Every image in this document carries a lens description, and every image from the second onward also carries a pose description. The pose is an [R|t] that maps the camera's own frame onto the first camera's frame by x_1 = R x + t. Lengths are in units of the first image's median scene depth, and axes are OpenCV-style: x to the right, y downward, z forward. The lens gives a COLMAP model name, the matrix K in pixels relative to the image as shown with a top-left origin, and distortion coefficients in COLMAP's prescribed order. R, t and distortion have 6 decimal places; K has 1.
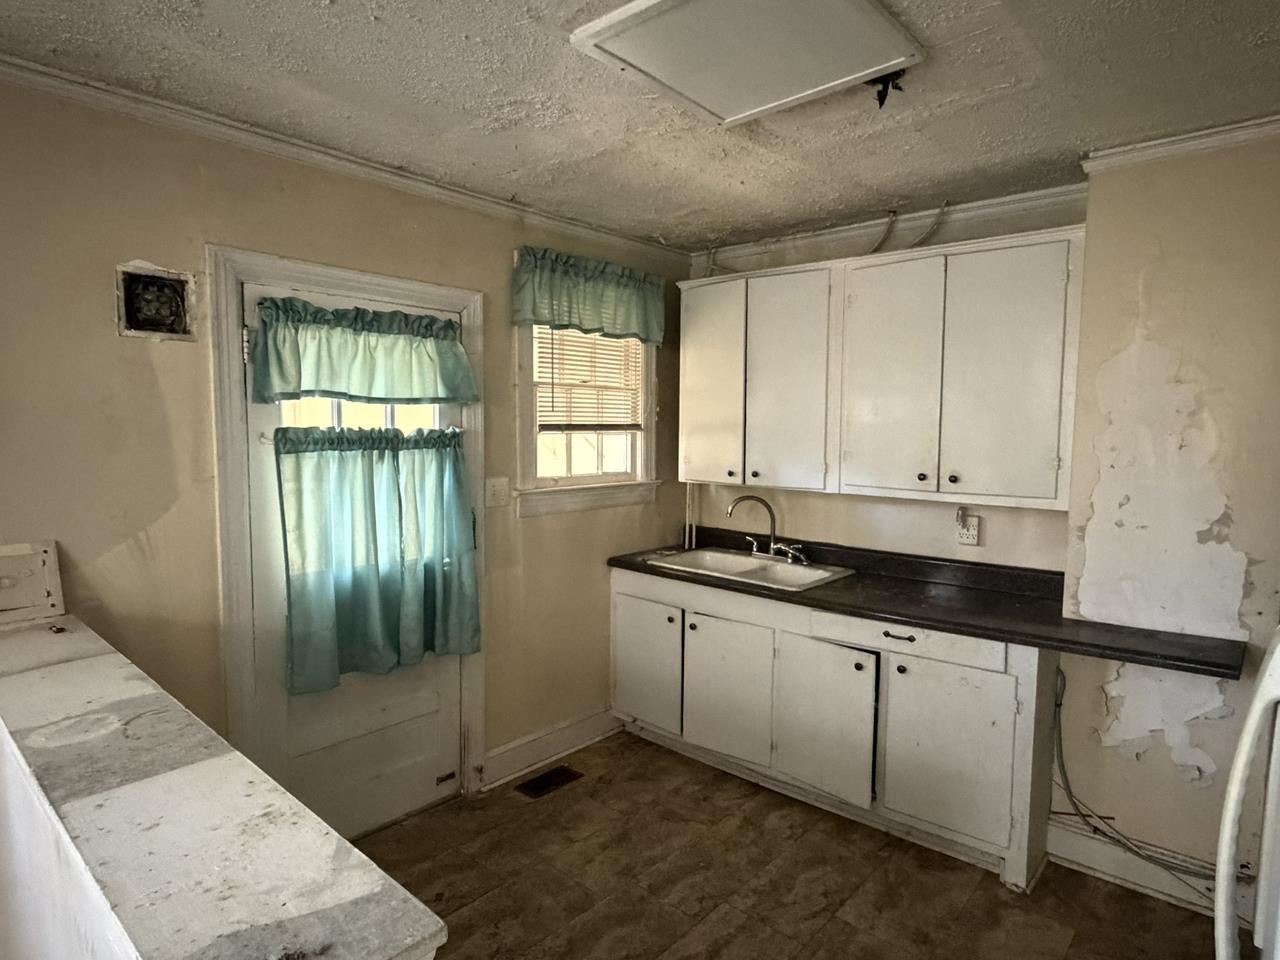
lens RADIAL K [[731.8, 0, 640.7], [0, 731.8, 478.4], [0, 0, 1]] dist [-0.000304, 0.001362]
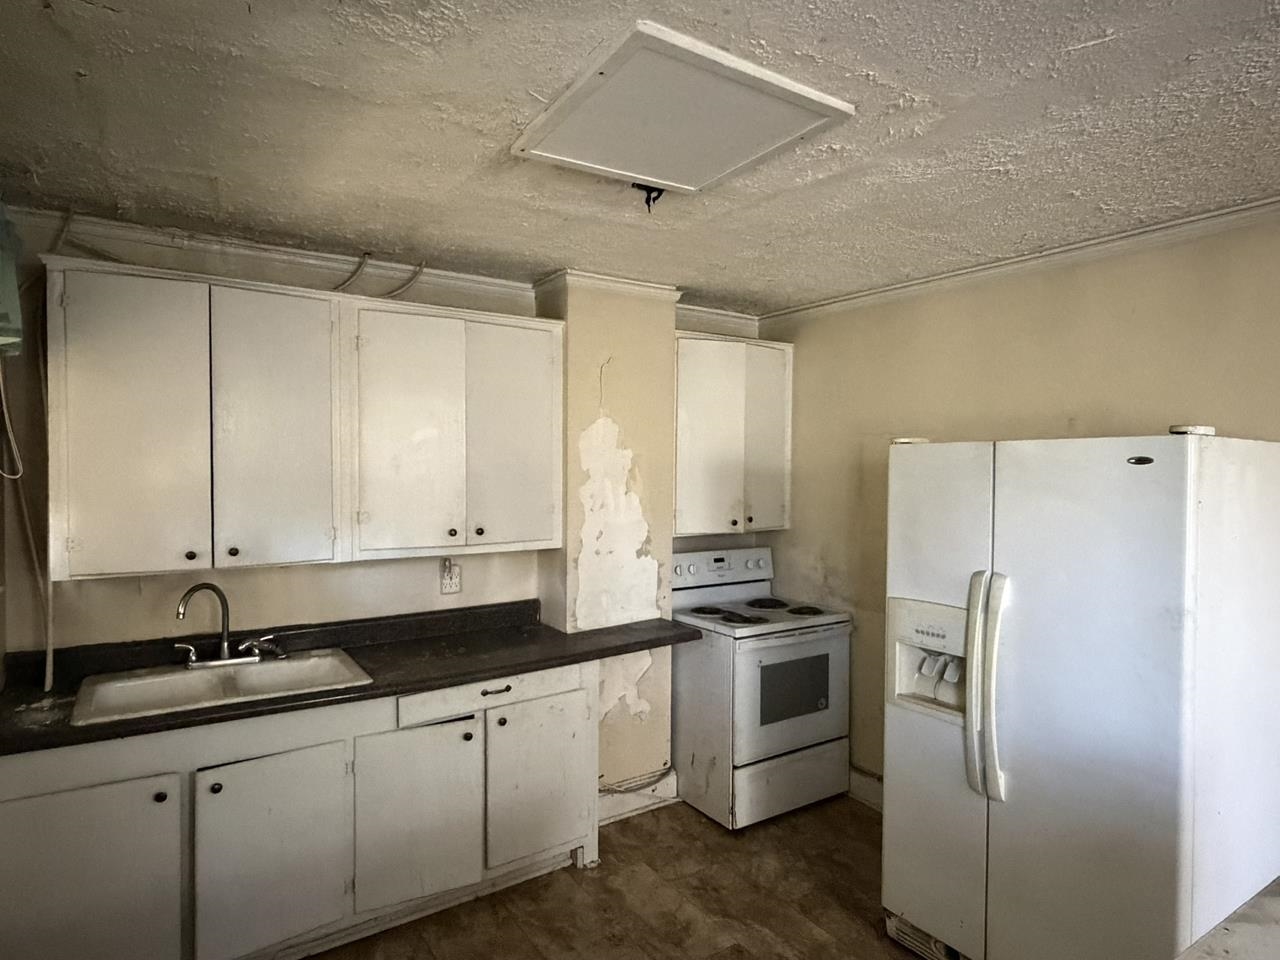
lens RADIAL K [[731.8, 0, 636.7], [0, 731.8, 480.5], [0, 0, 1]] dist [-0.000304, 0.001362]
pose [[0.266884, -0.026291, 0.963370, -0.517391], [0.073894, 0.997243, 0.006744, -0.061375], [-0.960891, 0.069388, 0.268091, 0.478017]]
